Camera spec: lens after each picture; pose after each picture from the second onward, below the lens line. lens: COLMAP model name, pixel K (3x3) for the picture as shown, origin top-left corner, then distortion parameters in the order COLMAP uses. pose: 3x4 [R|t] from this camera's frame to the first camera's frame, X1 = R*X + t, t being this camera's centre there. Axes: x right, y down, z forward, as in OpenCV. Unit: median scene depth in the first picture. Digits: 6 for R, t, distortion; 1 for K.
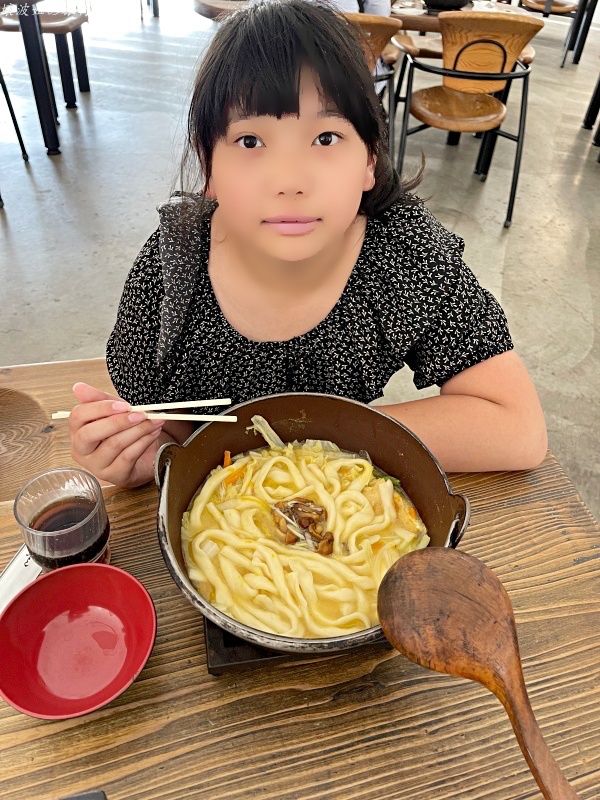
lens RADIAL K [[612.7, 0, 300.0], [0, 612.7, 400.0], [0, 0, 1]] dist [0.056451, -0.116957]
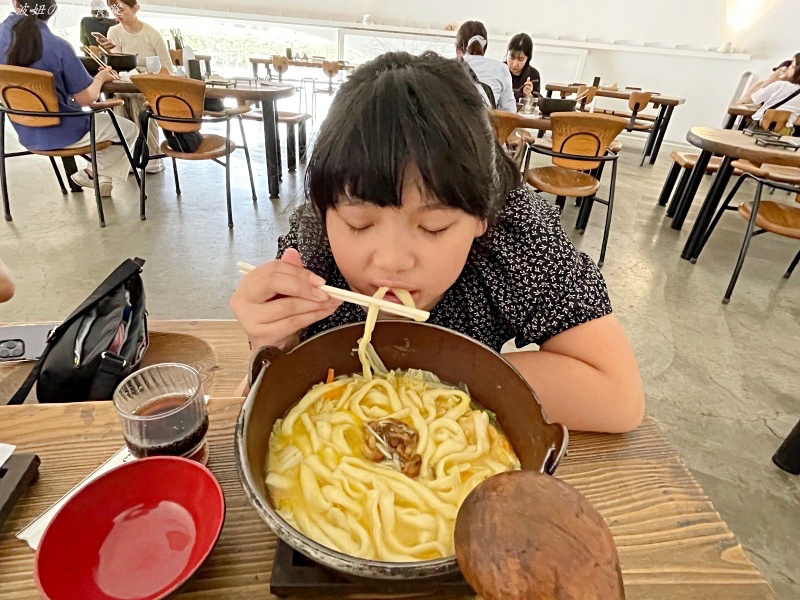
lens RADIAL K [[449.6, 0, 400.0], [0, 449.6, 300.0], [0, 0, 1]] dist [-0.011397, -0.001200]
pose [[0.992049, 0.074520, -0.101416, 0.066045], [-0.094913, 0.972195, -0.214075, 0.119273], [0.082644, 0.221999, 0.971538, 0.229594]]
